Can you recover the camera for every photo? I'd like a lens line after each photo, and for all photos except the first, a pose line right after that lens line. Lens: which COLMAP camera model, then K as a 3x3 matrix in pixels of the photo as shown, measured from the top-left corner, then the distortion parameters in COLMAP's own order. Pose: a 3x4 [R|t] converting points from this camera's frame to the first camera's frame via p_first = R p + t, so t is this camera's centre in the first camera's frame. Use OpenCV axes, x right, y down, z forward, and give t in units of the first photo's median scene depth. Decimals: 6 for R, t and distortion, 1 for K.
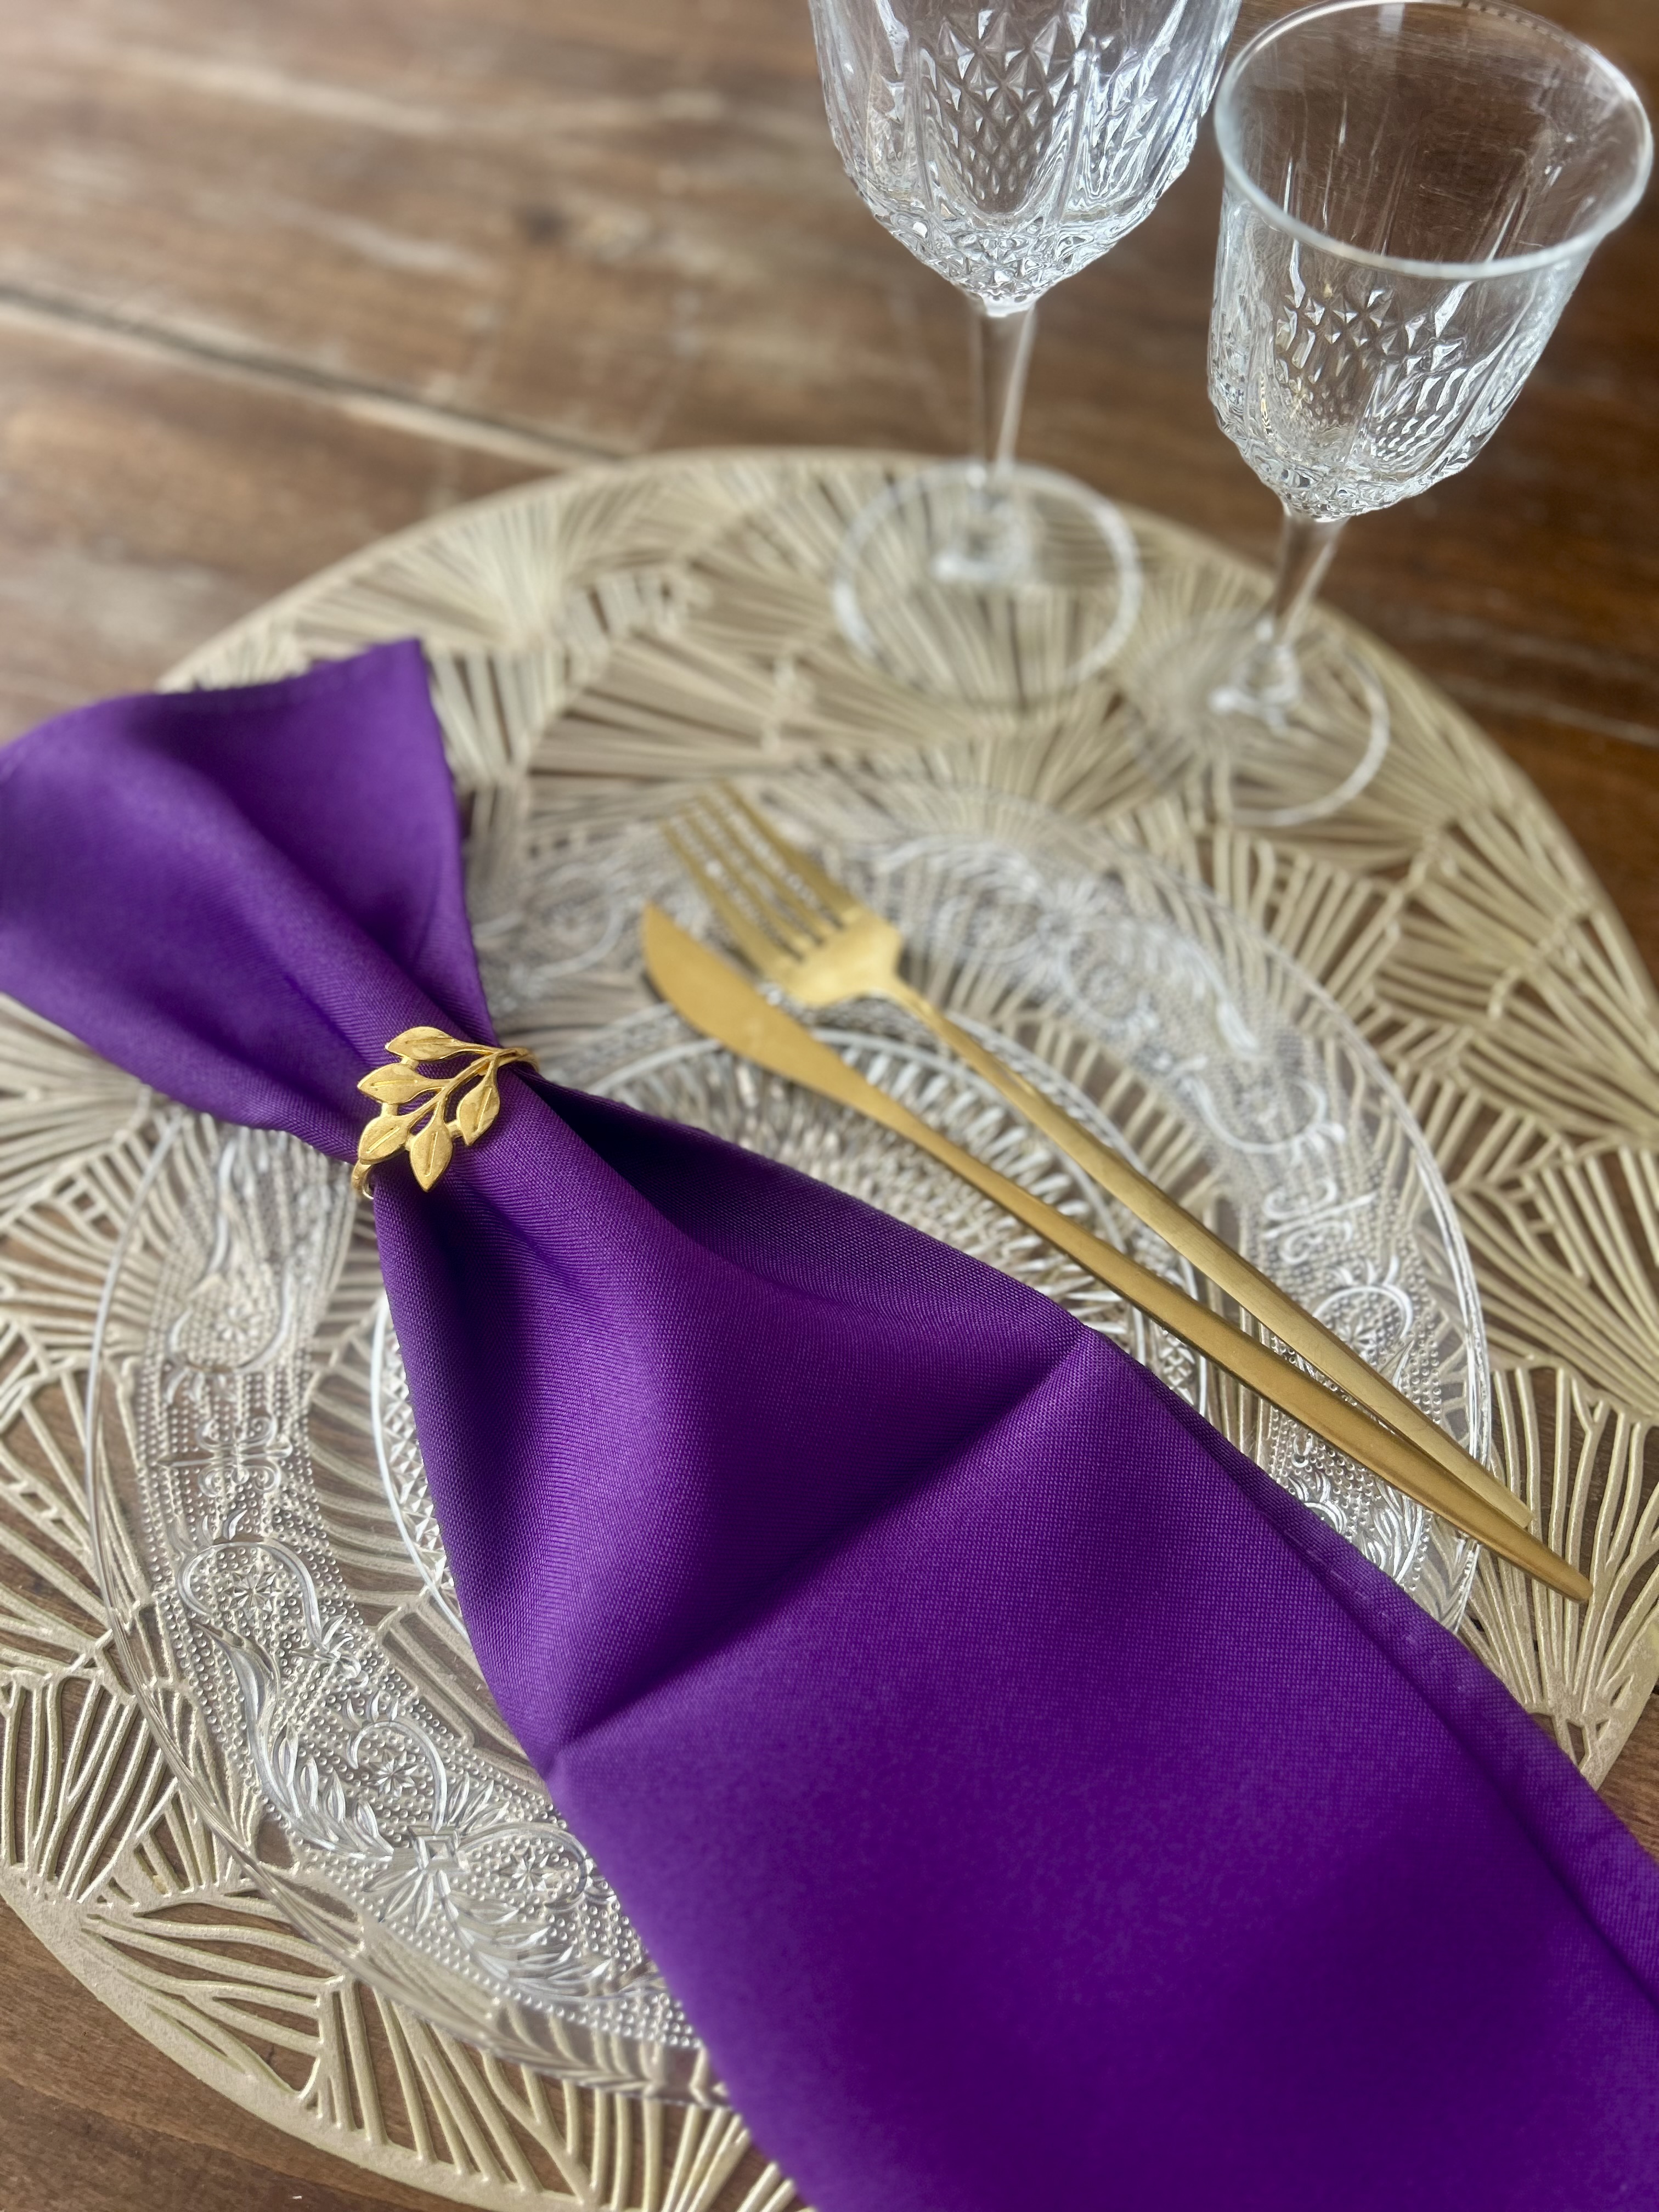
lens RADIAL K [[1706.0, 0, 828.8], [0, 1706.0, 1115.5], [0, 0, 1]] dist [0.002744, -0.007690]
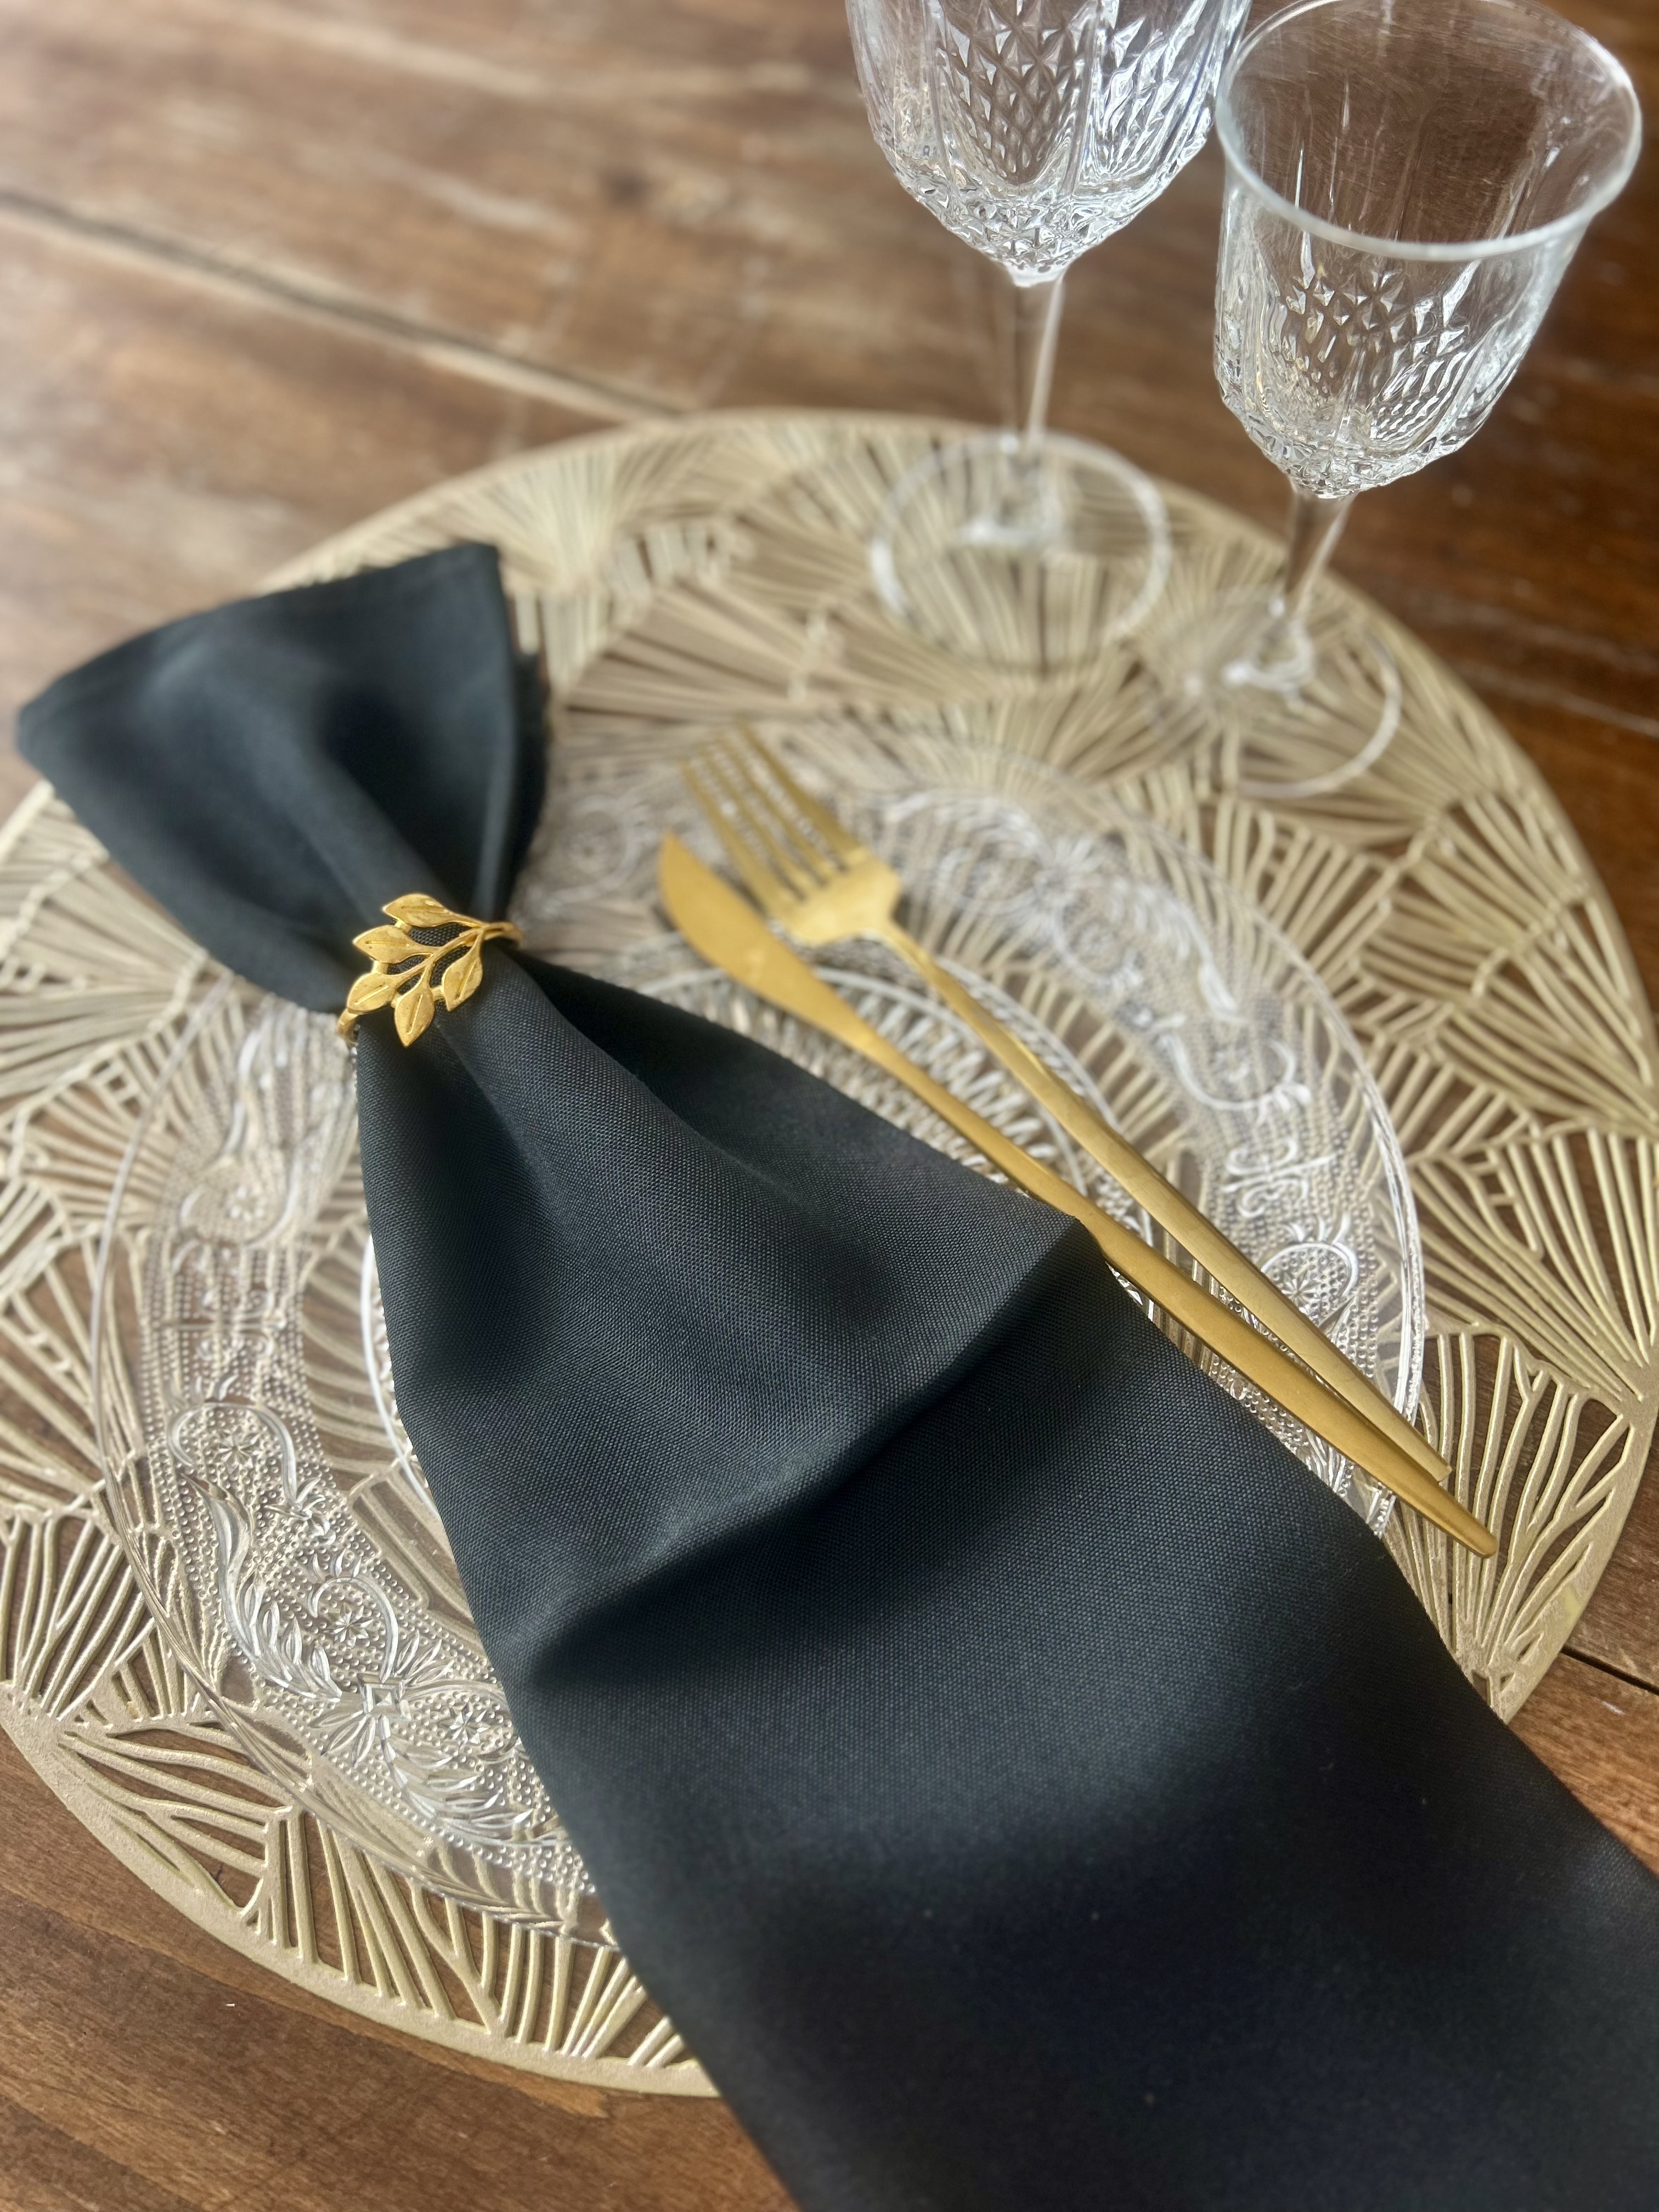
lens RADIAL K [[1704.7, 0, 823.3], [0, 1704.7, 1107.8], [0, 0, 1]] dist [-0.002290, 0.002609]
pose [[0.996029, 0.066221, -0.059499, 0.073518], [-0.065864, 0.997797, 0.007940, 0.029867], [0.059893, -0.003990, 0.998197, -0.043151]]
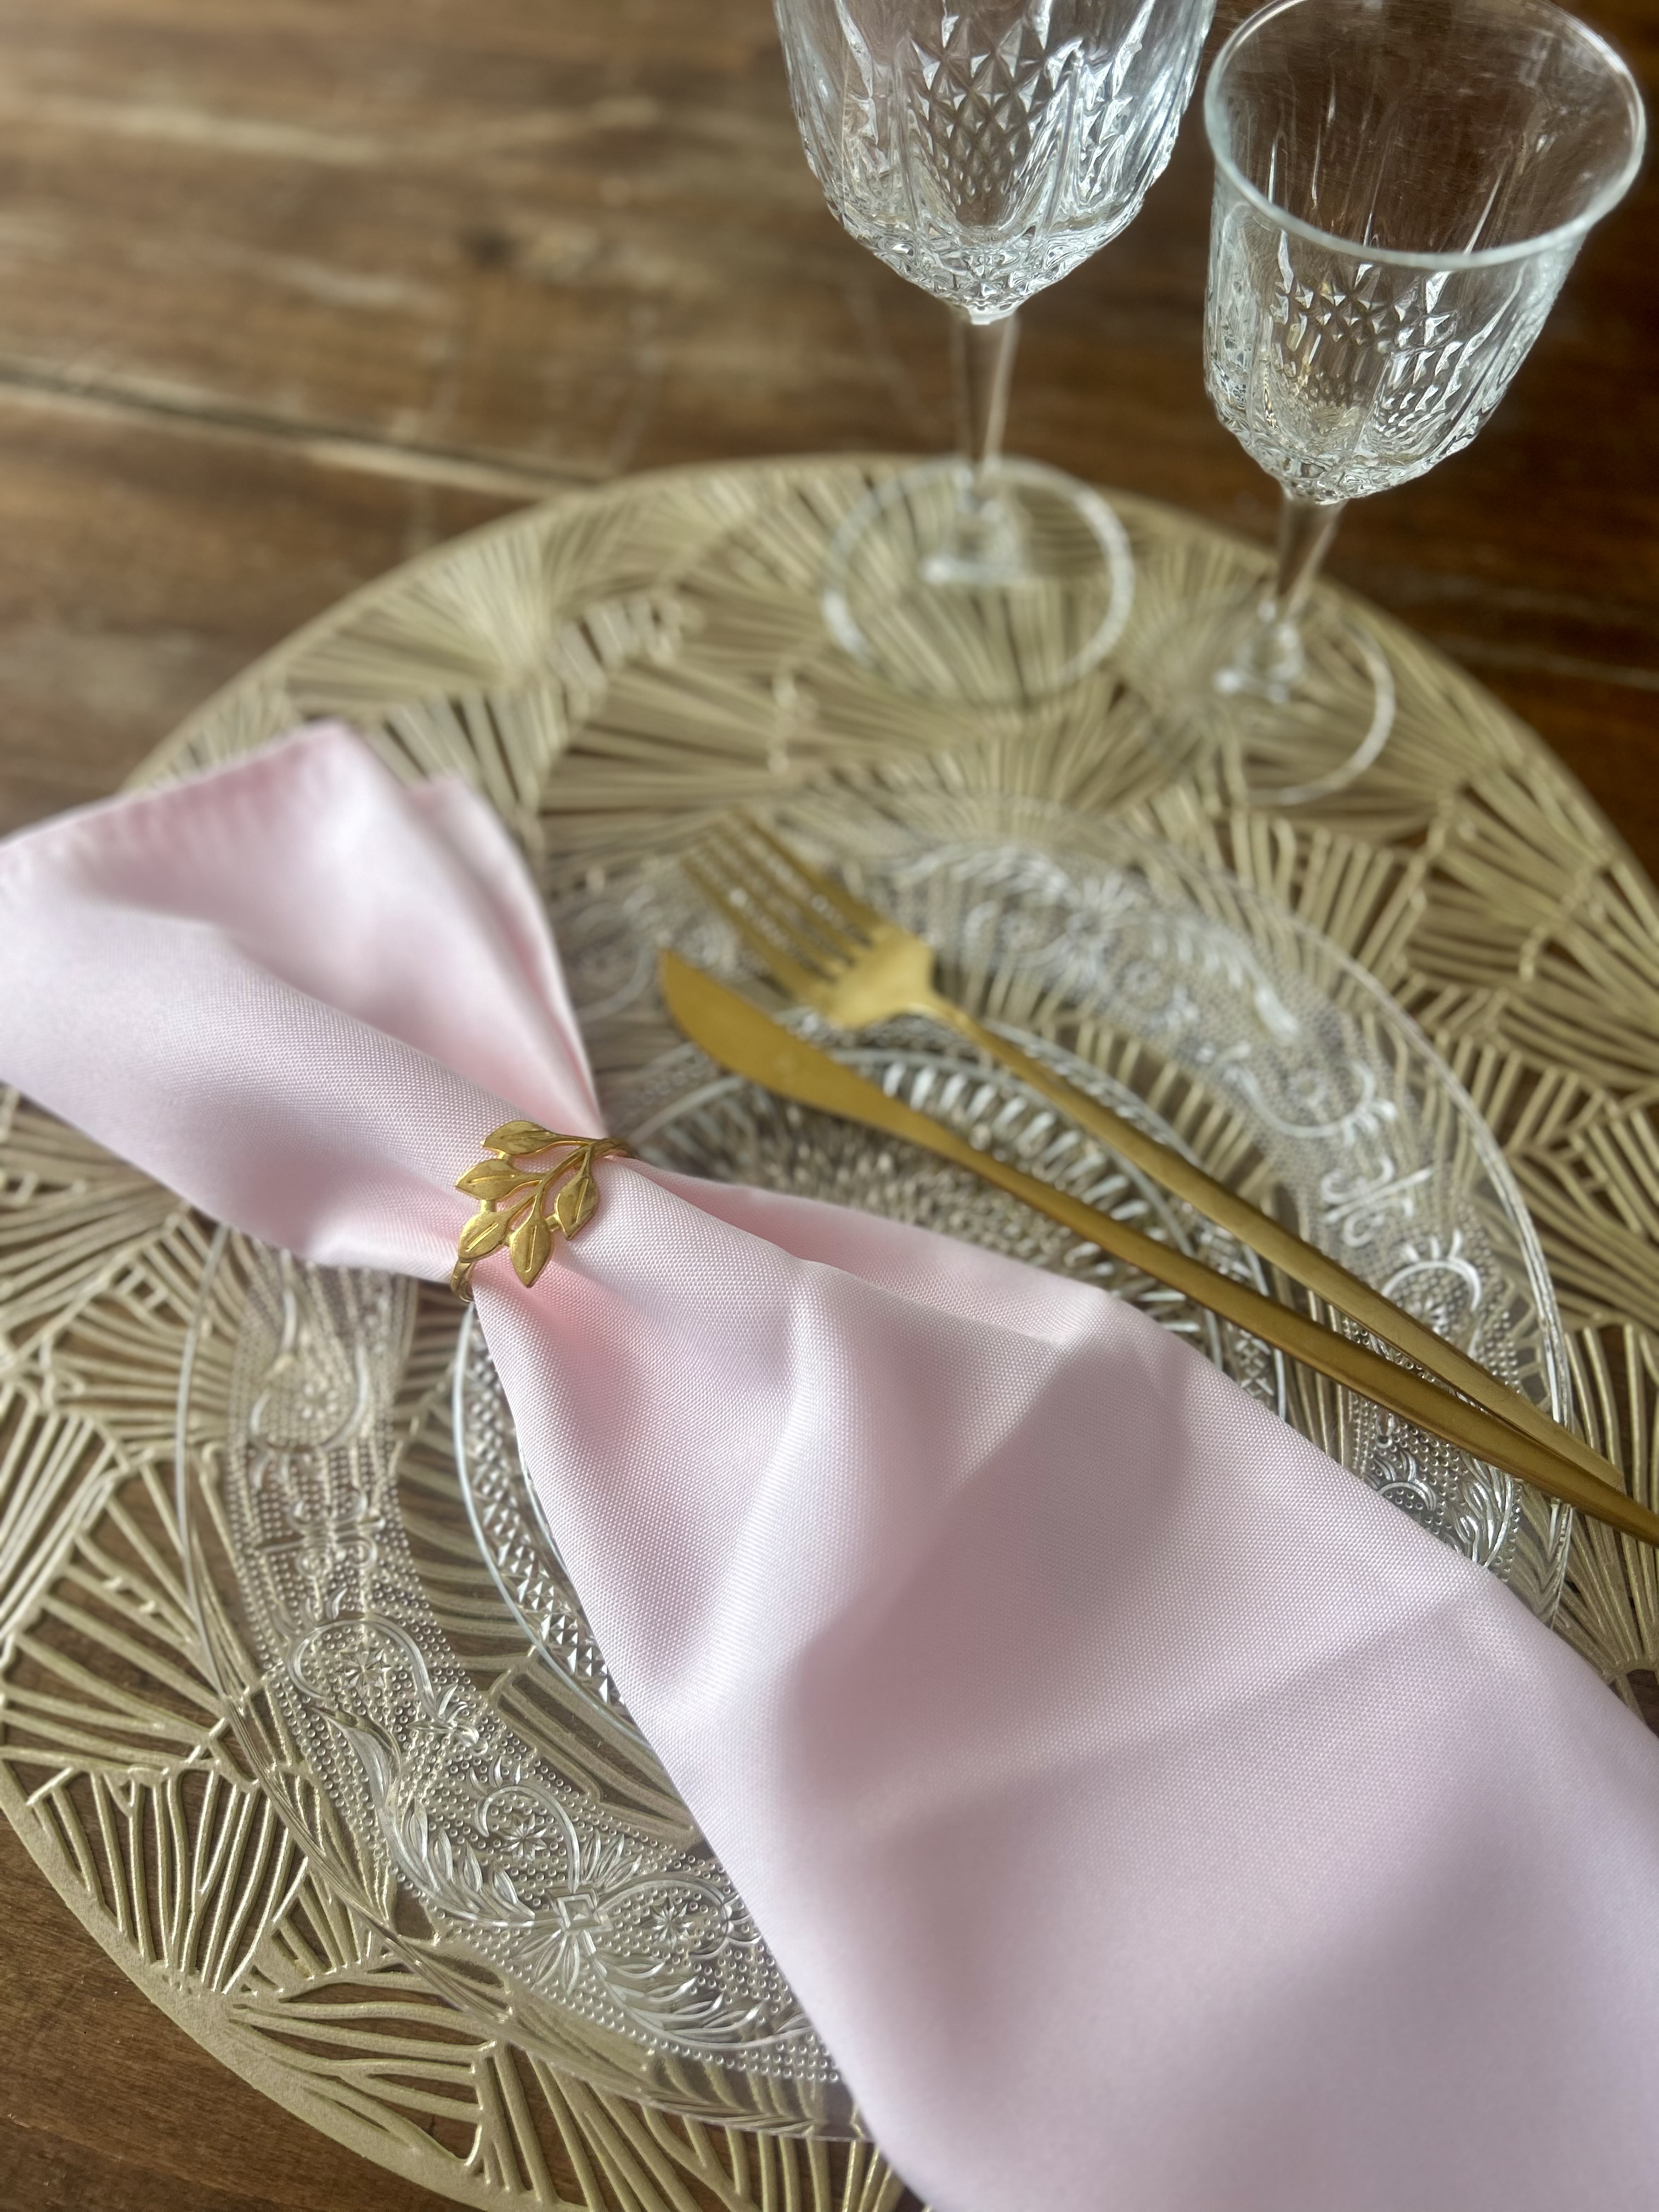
lens RADIAL K [[1706.0, 0, 828.8], [0, 1706.0, 1115.5], [0, 0, 1]] dist [0.002744, -0.007690]
pose [[0.995835, -0.089795, 0.015779, -0.047669], [0.089419, 0.995726, 0.023099, -0.040733], [-0.017785, -0.021591, 0.999609, -0.000655]]
